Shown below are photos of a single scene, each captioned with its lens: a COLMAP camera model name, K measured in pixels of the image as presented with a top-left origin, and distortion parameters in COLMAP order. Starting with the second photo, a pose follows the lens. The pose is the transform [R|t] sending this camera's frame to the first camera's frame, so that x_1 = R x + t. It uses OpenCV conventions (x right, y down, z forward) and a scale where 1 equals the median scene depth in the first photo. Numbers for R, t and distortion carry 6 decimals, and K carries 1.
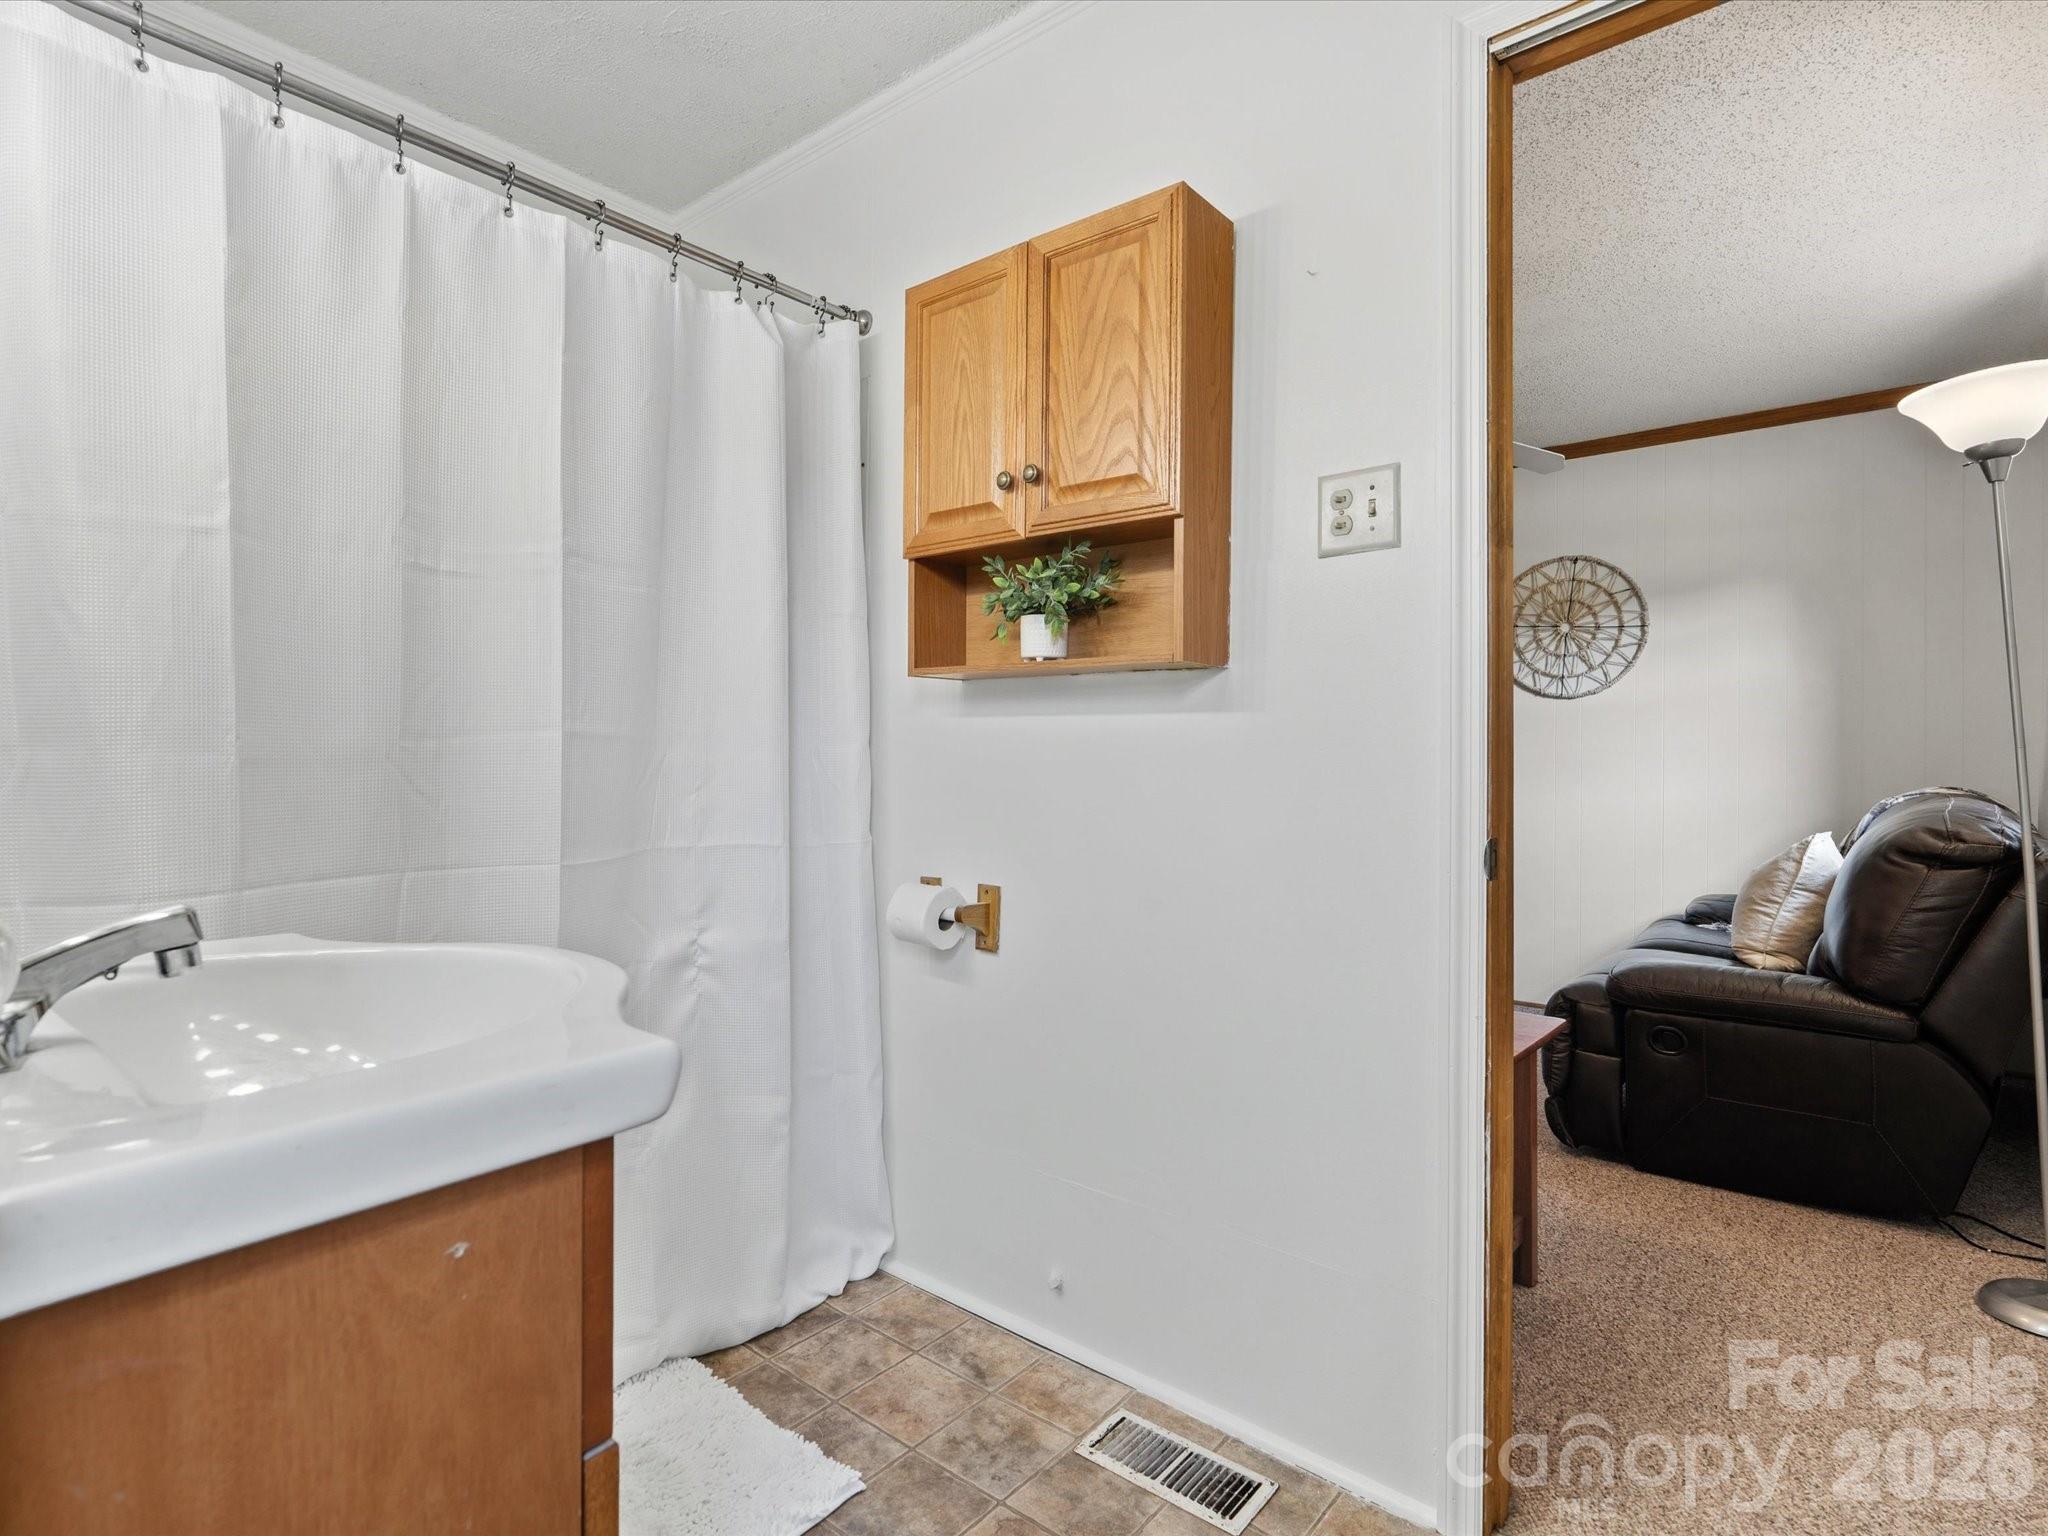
lens RADIAL K [[1042.5, 0, 1031.1], [0, 1042.5, 764.2], [0, 0, 1]] dist [-0.002743, -0.000227]
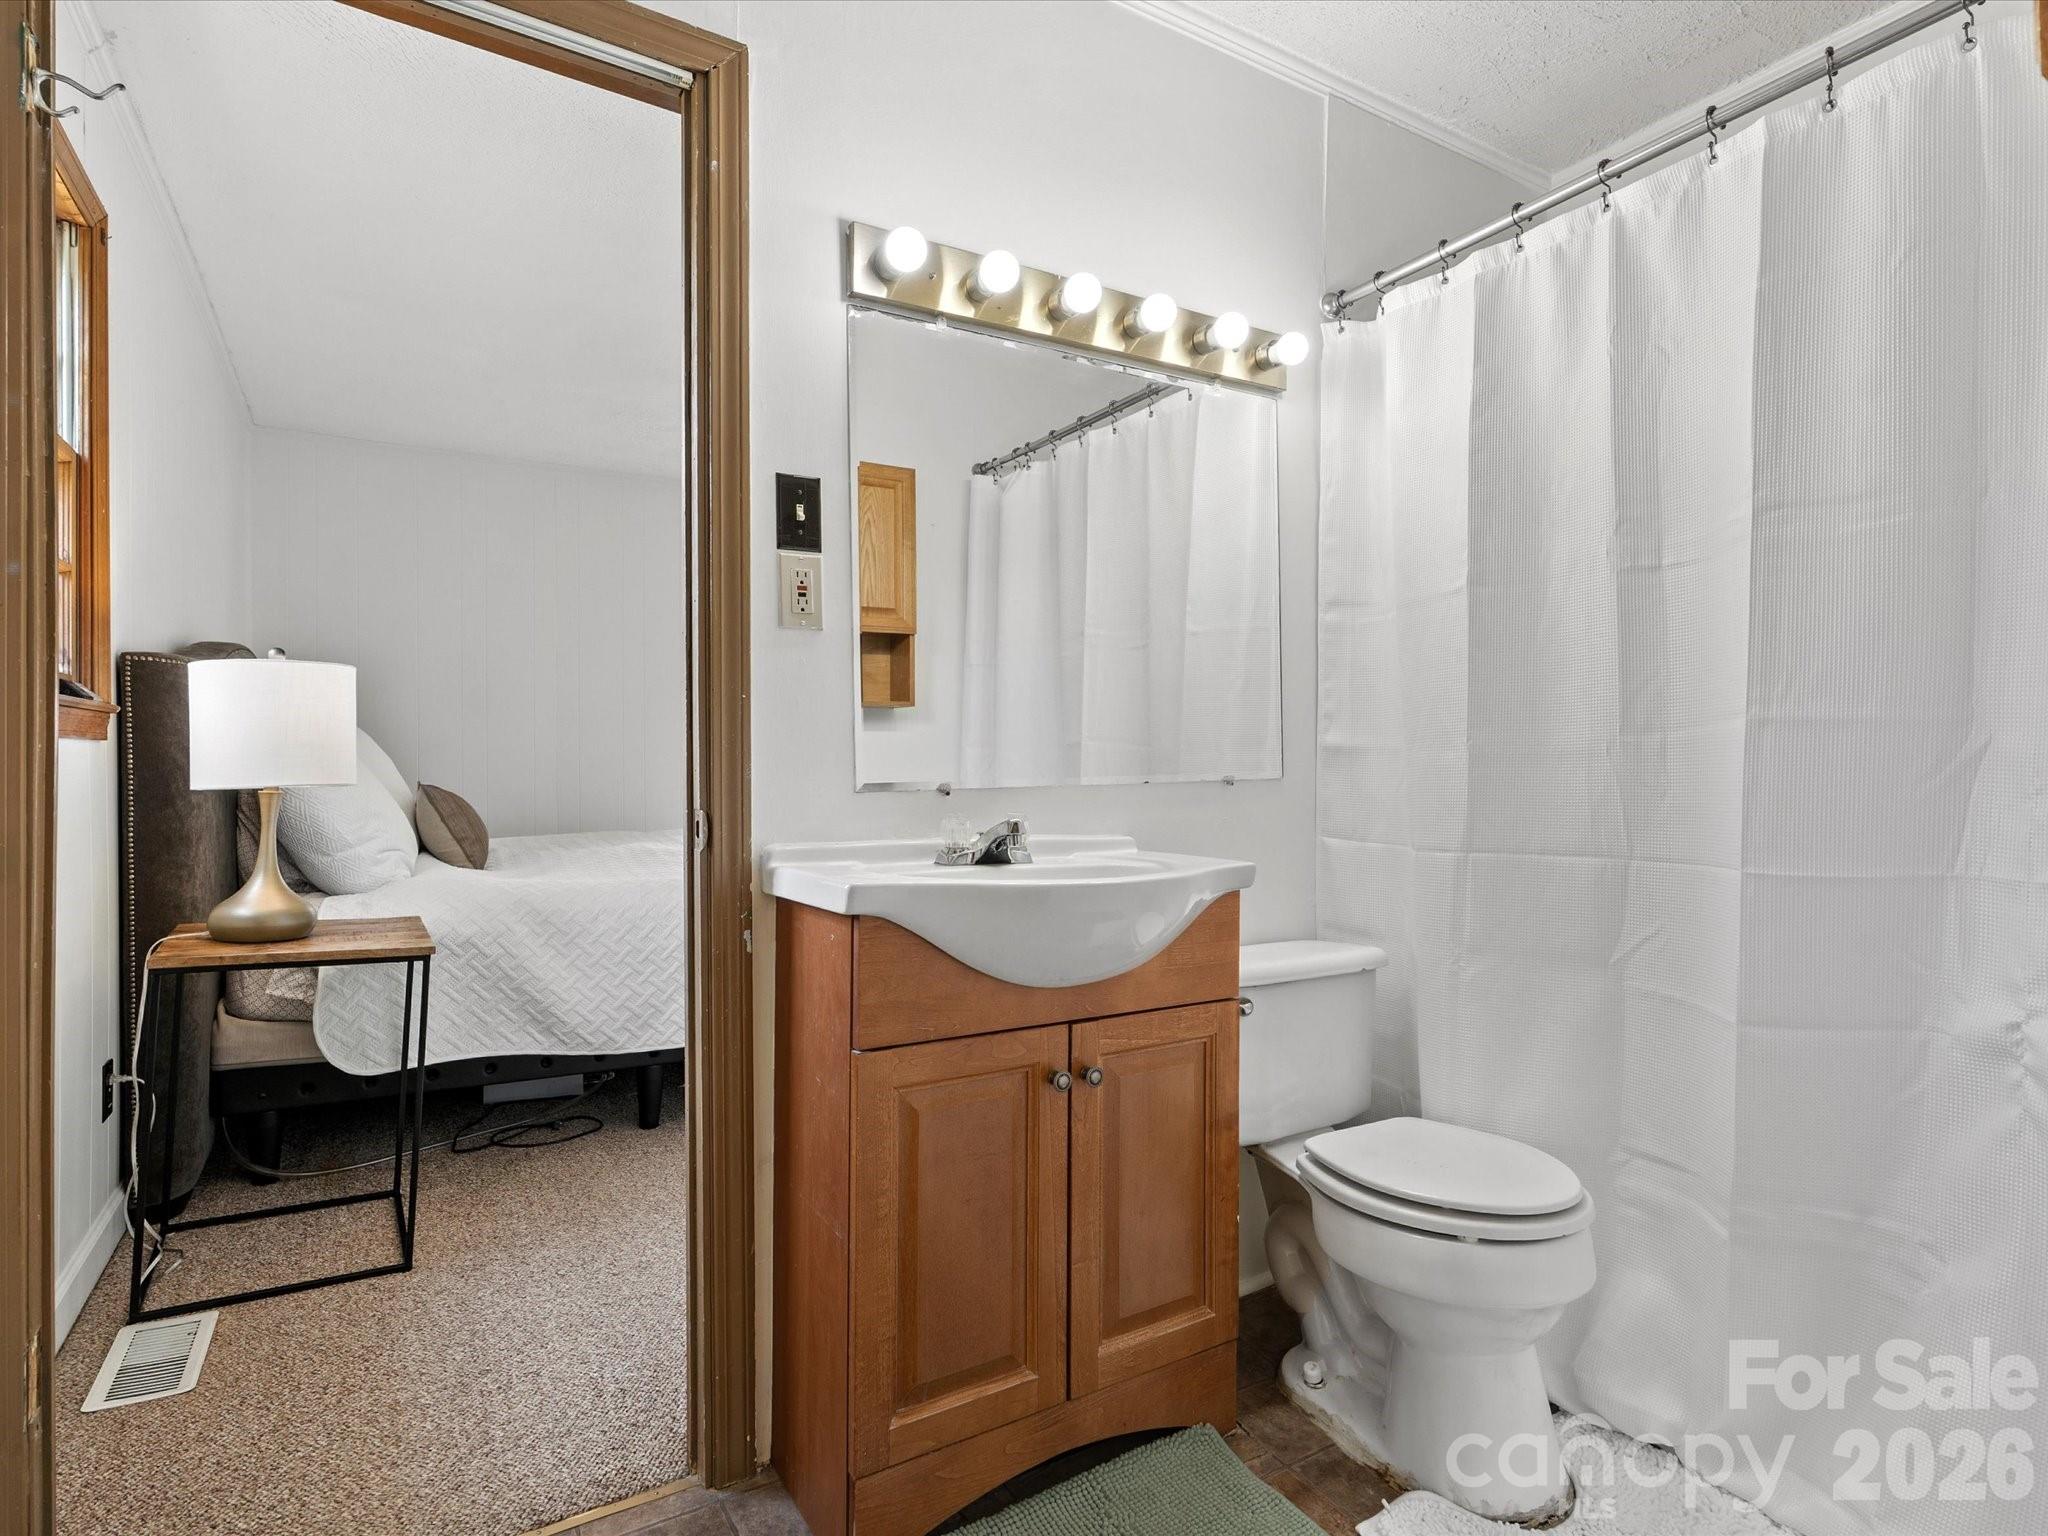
lens RADIAL K [[1042.5, 0, 1031.1], [0, 1042.5, 764.2], [0, 0, 1]] dist [-0.002743, -0.000227]
pose [[-0.319177, 0.014550, -0.947583, 0.592600], [0.007578, 0.999889, 0.012801, -0.010277], [0.947665, -0.003095, -0.319252, 0.738511]]
